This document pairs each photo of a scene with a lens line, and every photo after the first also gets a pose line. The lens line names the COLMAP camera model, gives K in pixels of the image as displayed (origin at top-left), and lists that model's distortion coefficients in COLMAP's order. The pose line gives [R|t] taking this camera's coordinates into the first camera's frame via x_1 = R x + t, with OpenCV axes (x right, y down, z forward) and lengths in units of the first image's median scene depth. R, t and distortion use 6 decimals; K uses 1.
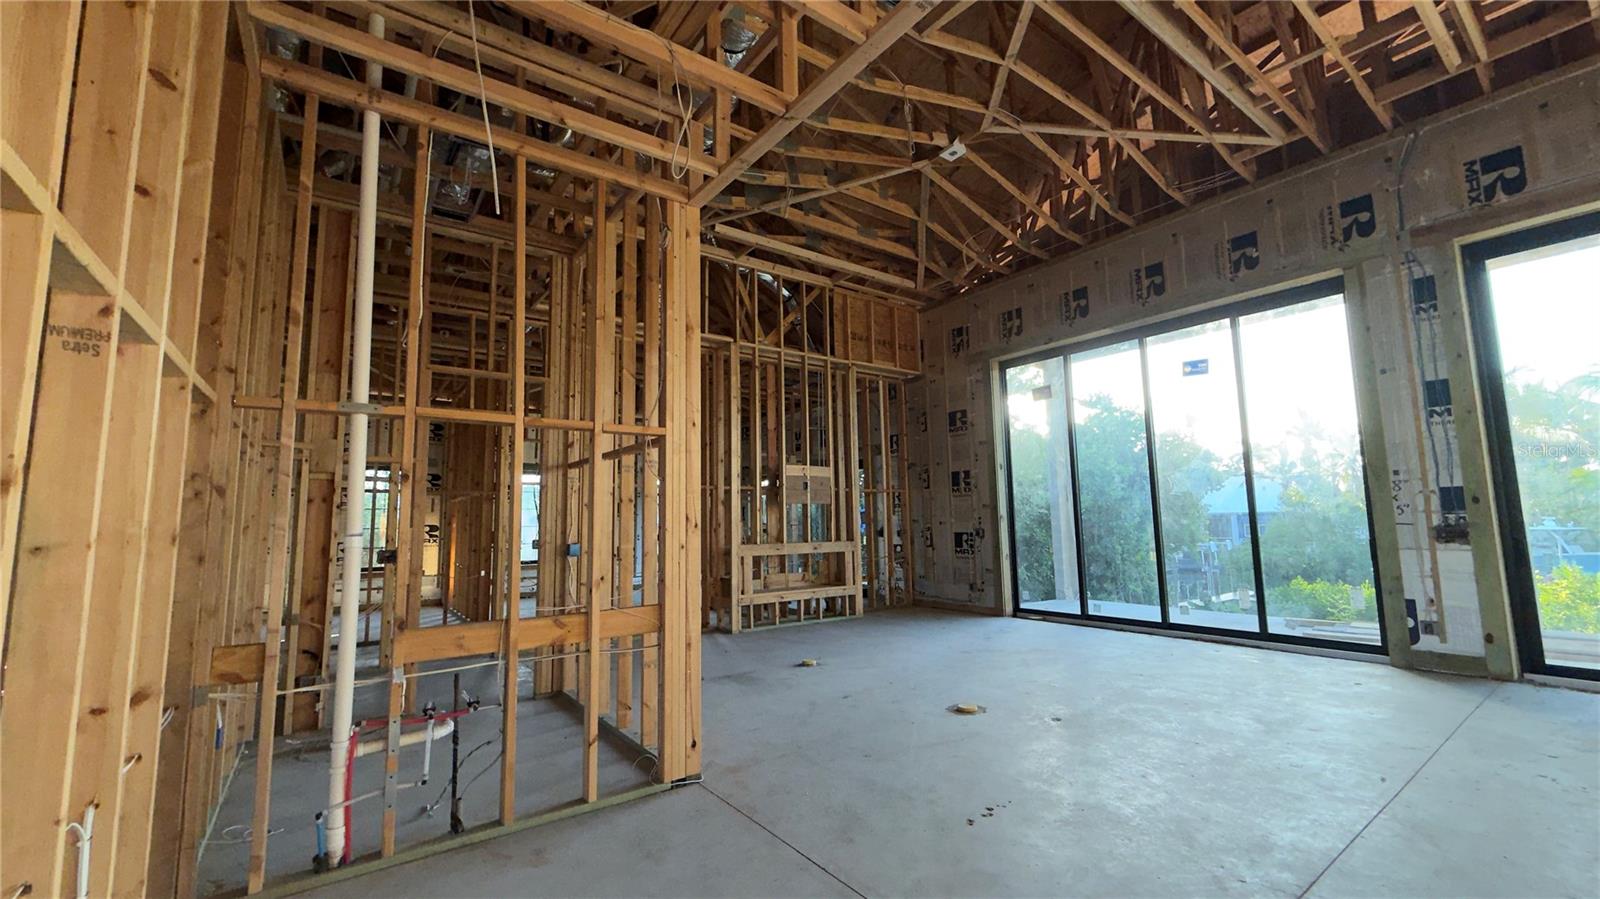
lens RADIAL K [[635.8, 0, 792.0], [0, 635.8, 449.5], [0, 0, 1]] dist [0.001183, -0.000686]
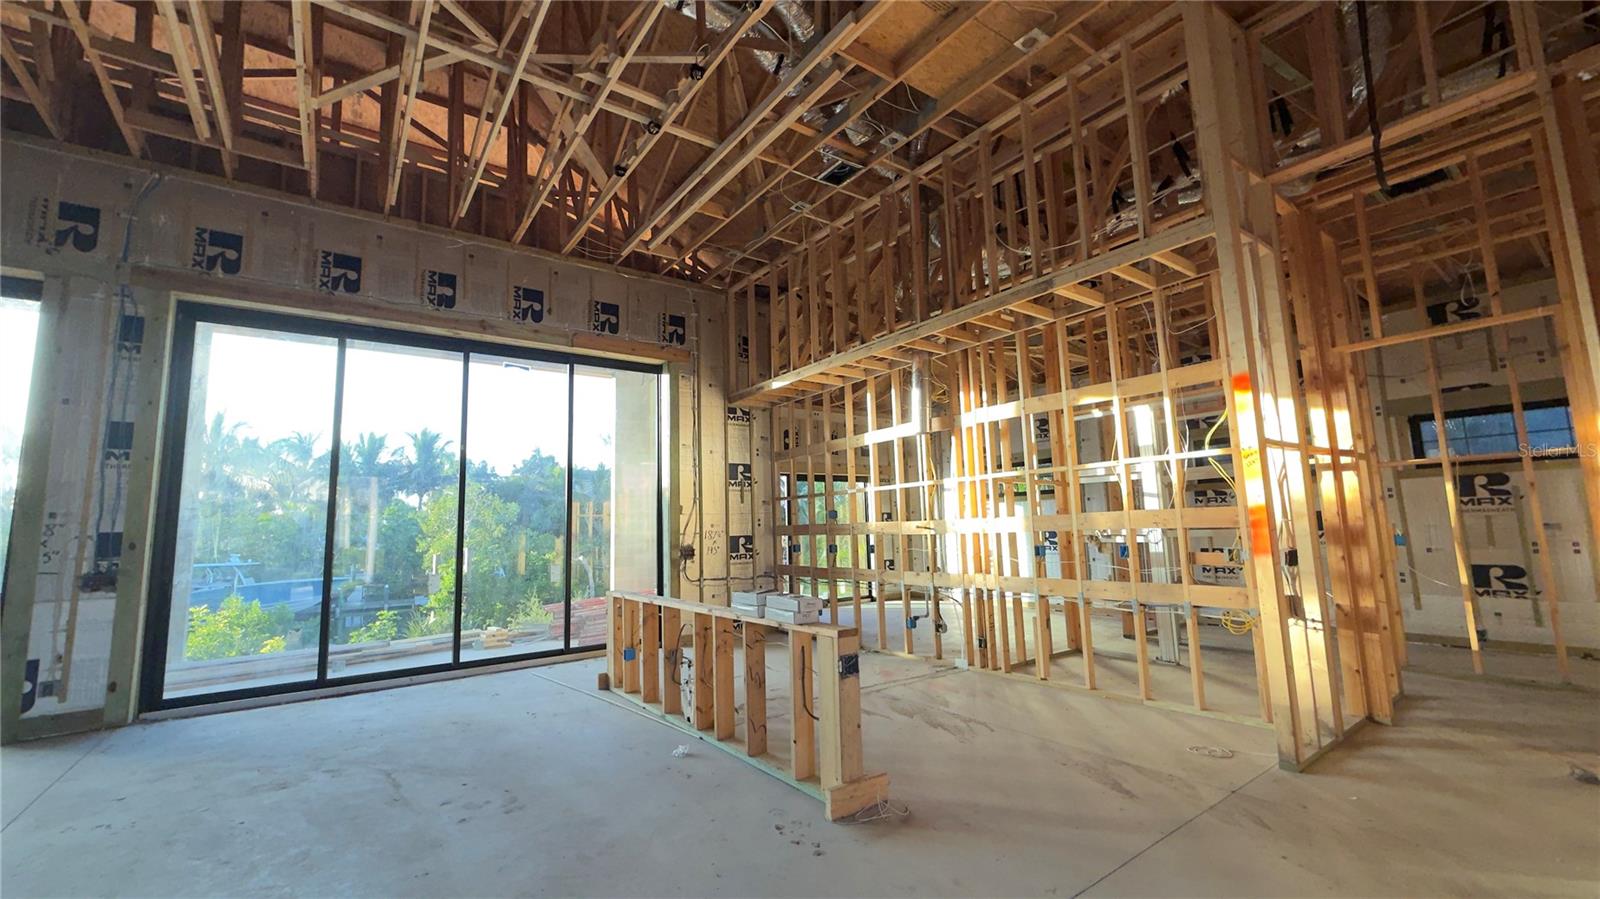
lens RADIAL K [[635.8, 0, 793.9], [0, 635.8, 449.0], [0, 0, 1]] dist [0.001183, -0.000686]
pose [[-0.004819, 0.142662, 0.989760, 0.050784], [-0.083848, 0.986228, -0.142562, -0.015741], [-0.996467, -0.083677, 0.007209, -0.034235]]
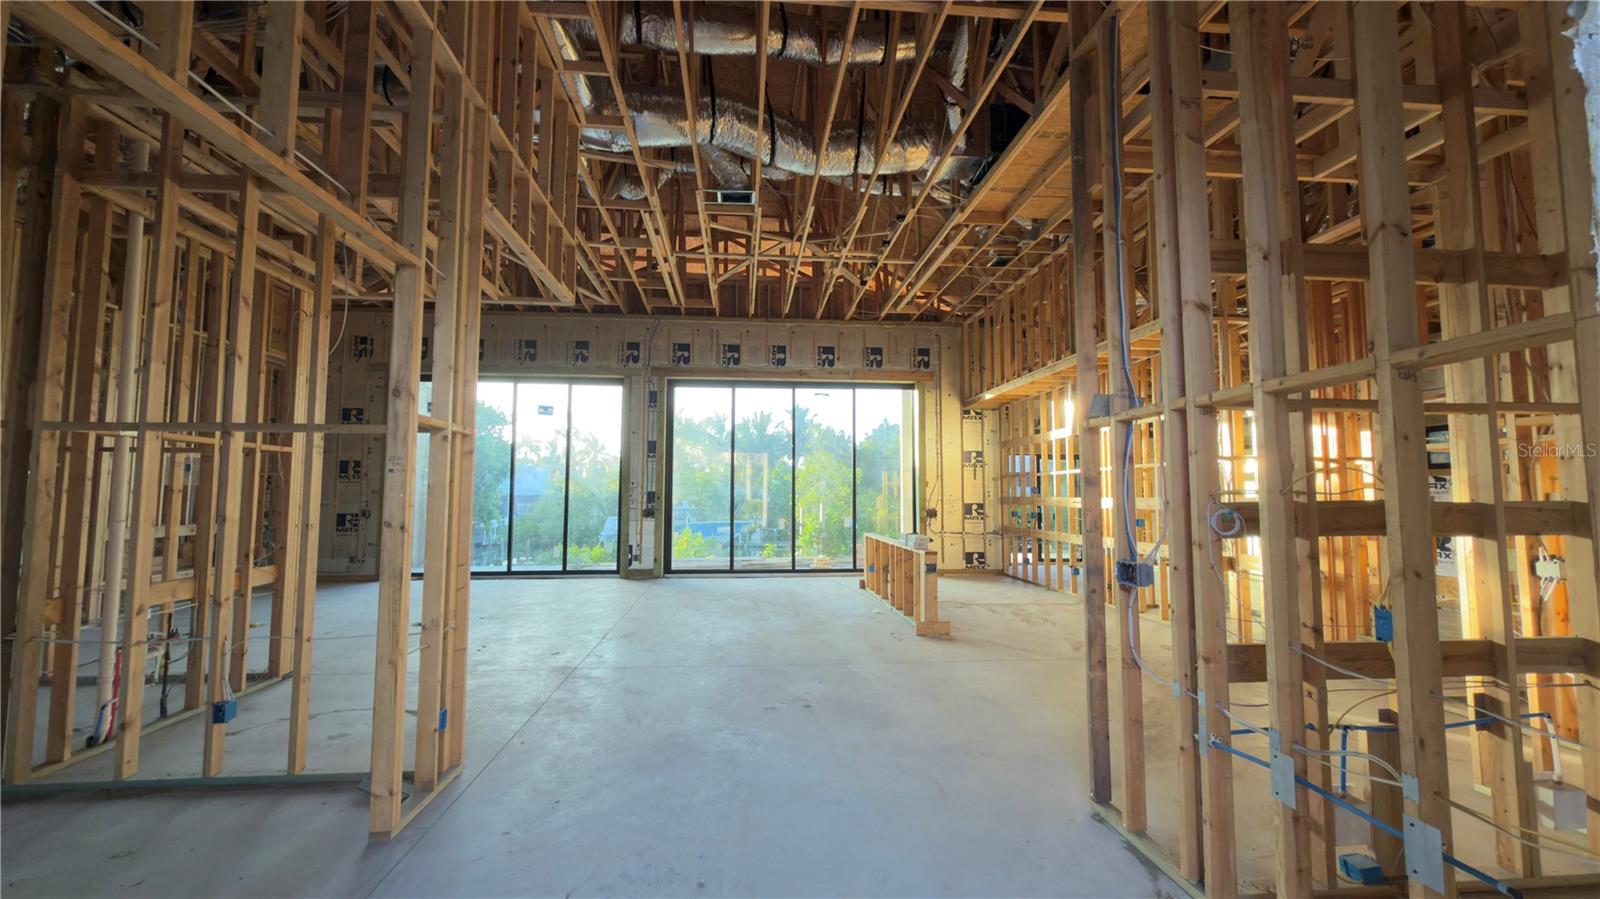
lens RADIAL K [[635.8, 0, 797.7], [0, 635.8, 450.2], [0, 0, 1]] dist [0.001183, -0.000686]
pose [[0.505767, 0.079080, 0.859038, -0.551906], [-0.108863, 0.993680, -0.027380, -0.072537], [-0.855774, -0.079669, 0.511179, -0.494605]]
